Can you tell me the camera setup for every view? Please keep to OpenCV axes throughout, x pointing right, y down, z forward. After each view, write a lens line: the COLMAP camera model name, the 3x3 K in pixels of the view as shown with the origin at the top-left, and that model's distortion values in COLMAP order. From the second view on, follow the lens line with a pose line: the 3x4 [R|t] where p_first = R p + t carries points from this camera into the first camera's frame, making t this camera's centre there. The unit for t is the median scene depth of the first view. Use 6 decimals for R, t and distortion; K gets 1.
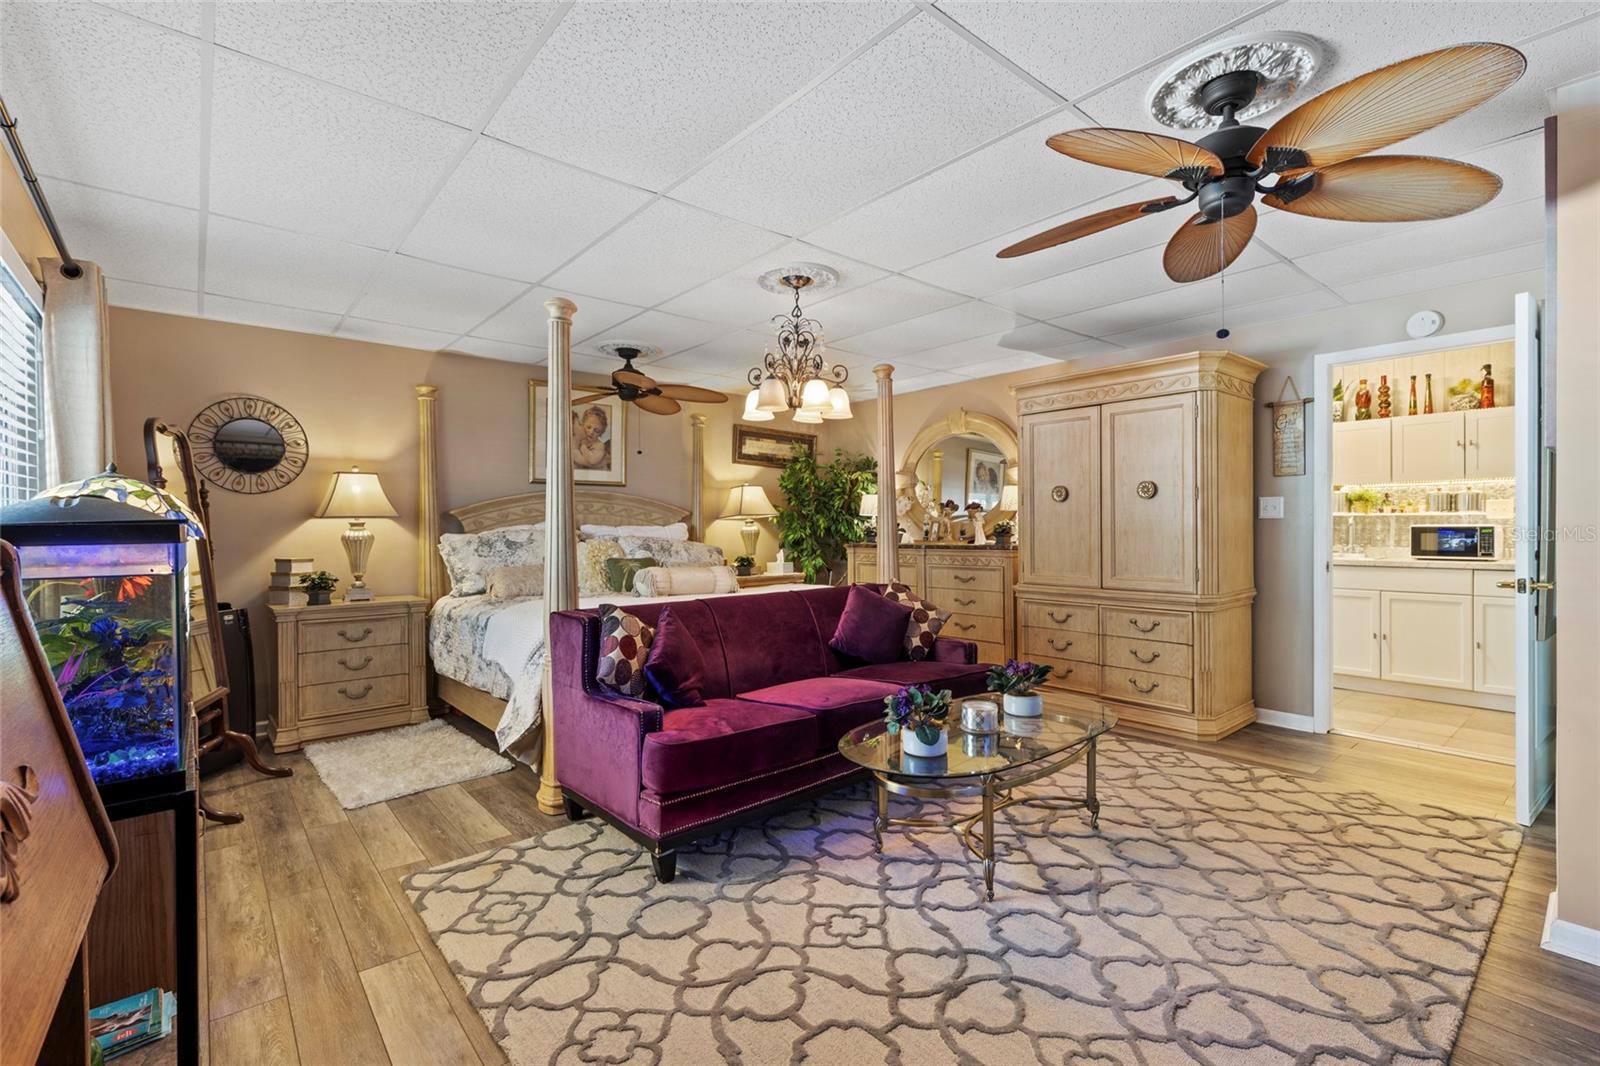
lens RADIAL K [[721.1, 0, 799.1], [0, 721.1, 533.9], [0, 0, 1]] dist [0.007671, -0.000068]
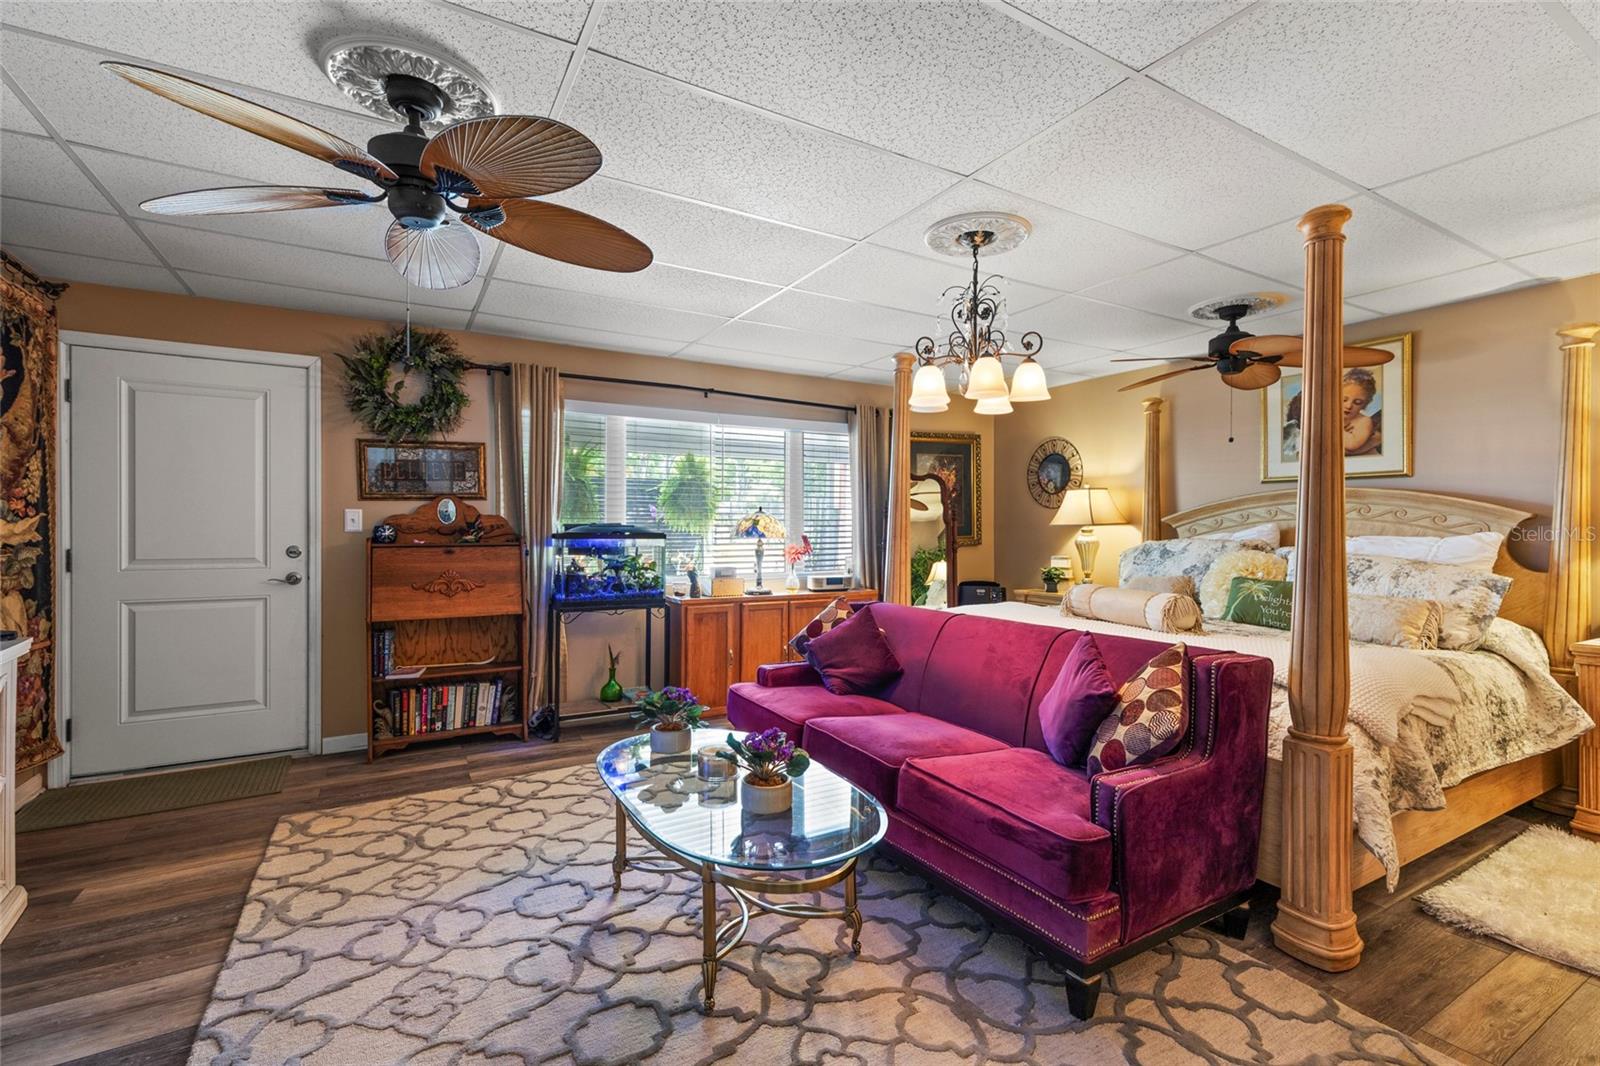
lens RADIAL K [[721.1, 0, 825.1], [0, 721.1, 527.6], [0, 0, 1]] dist [0.007671, -0.000068]
pose [[-0.160501, 0.004431, -0.987026, 0.646585], [-0.010238, 0.999929, 0.006154, -0.022287], [0.986983, 0.011093, -0.160444, 0.748445]]
